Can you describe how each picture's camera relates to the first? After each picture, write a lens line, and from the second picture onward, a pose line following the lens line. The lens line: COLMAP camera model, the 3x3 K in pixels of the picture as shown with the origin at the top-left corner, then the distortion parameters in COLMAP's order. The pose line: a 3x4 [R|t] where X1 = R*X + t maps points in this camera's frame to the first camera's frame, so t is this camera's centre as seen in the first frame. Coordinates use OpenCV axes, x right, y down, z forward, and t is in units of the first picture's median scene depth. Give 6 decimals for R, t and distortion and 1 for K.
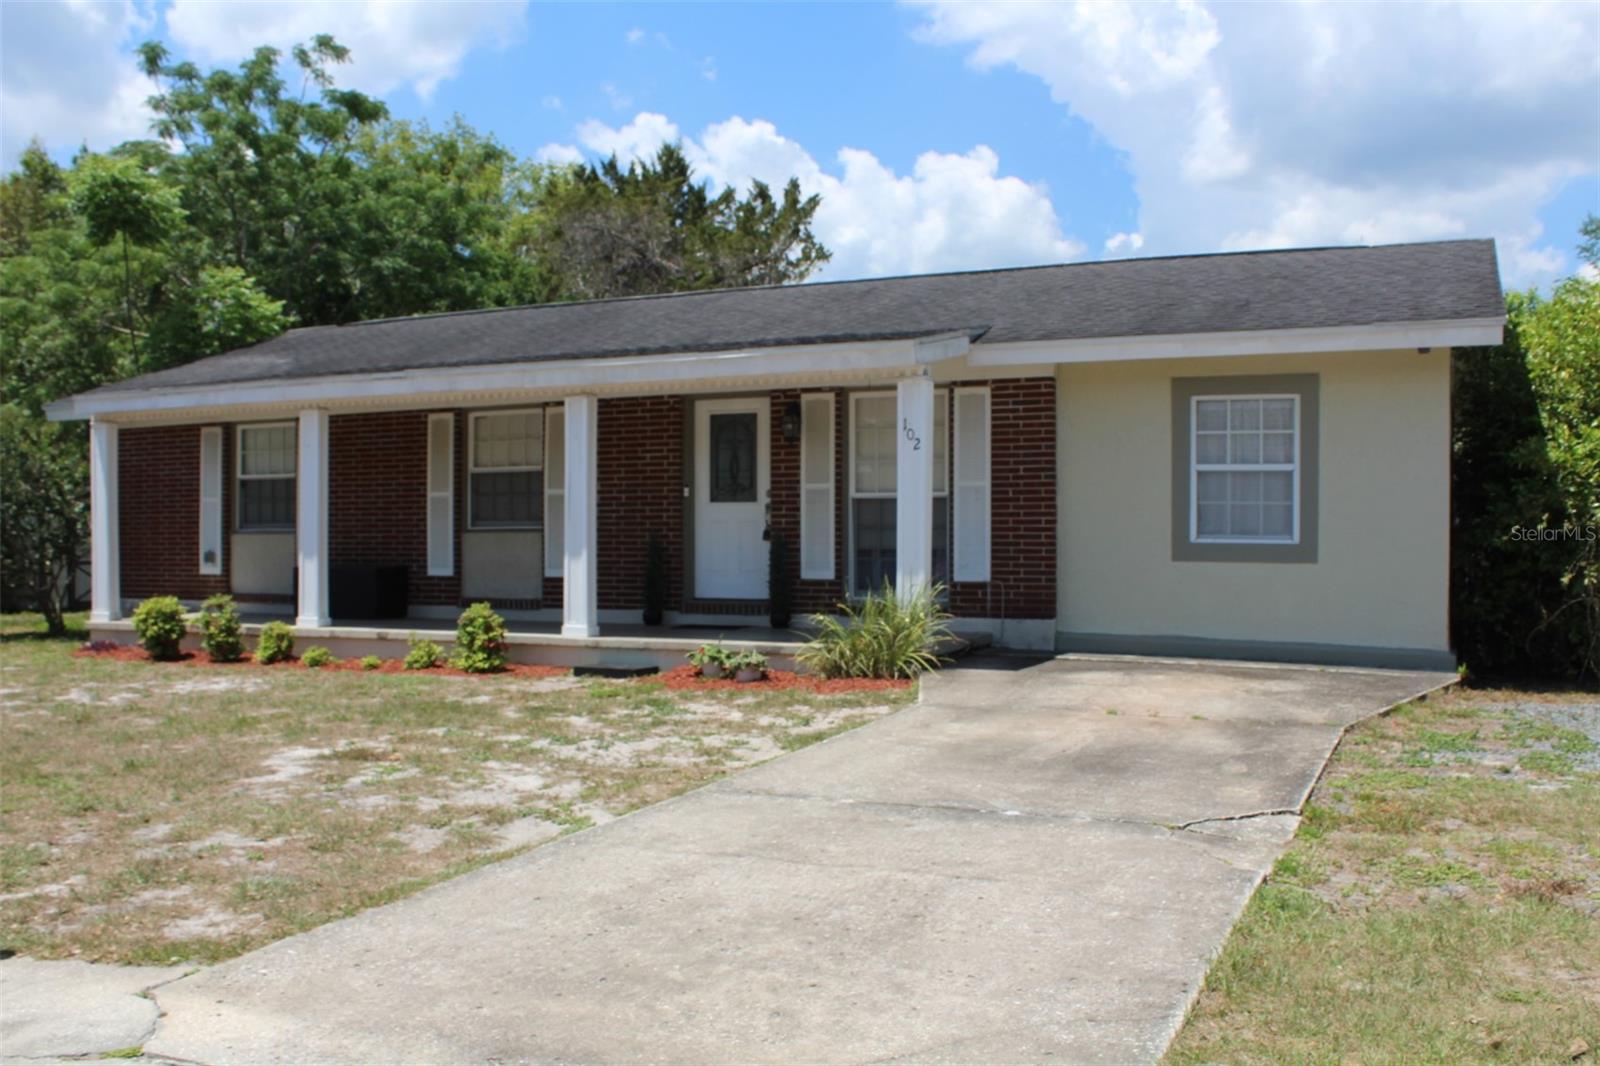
lens RADIAL K [[915.4, 0, 800.0], [0, 915.4, 533.0], [0, 0, 1]] dist [-0.107923, -0.000407]
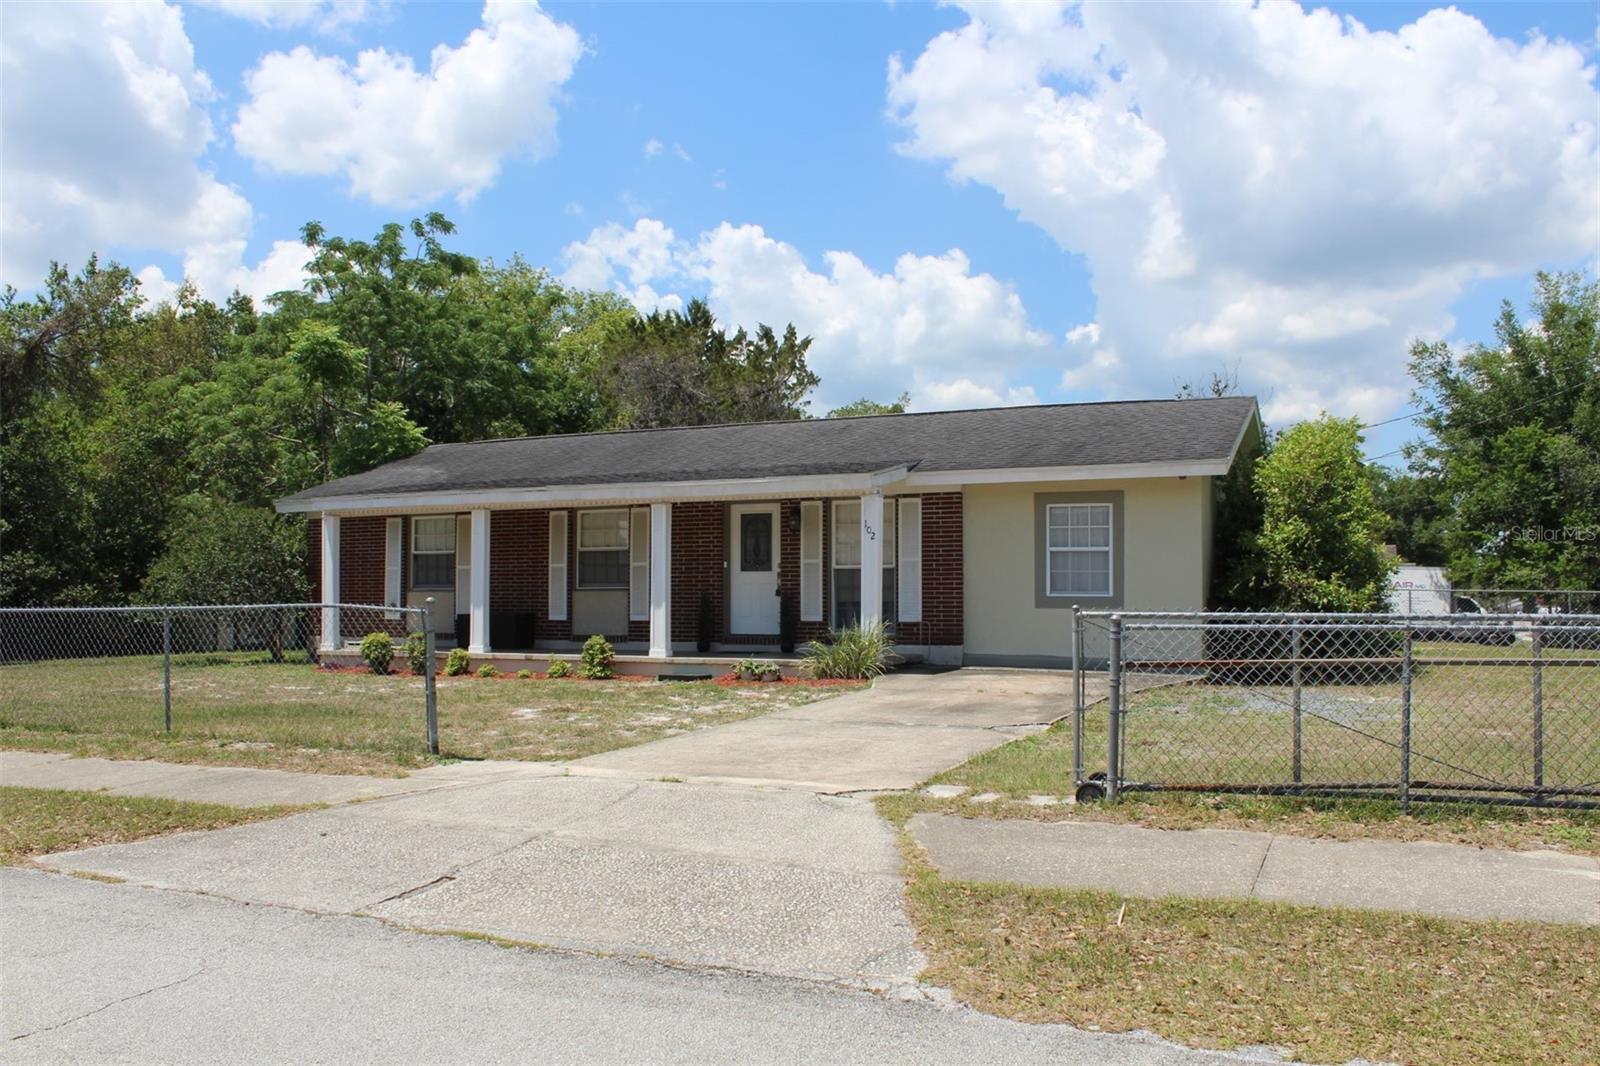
lens RADIAL K [[1317.6, 0, 803.0], [0, 1317.6, 547.8], [0, 0, 1]] dist [-0.158867, 0.134617]
pose [[0.999706, 0.000529, 0.024235, -0.048532], [0.000612, 0.998894, -0.047024, 0.031075], [-0.024233, 0.047025, 0.998600, -1.214585]]
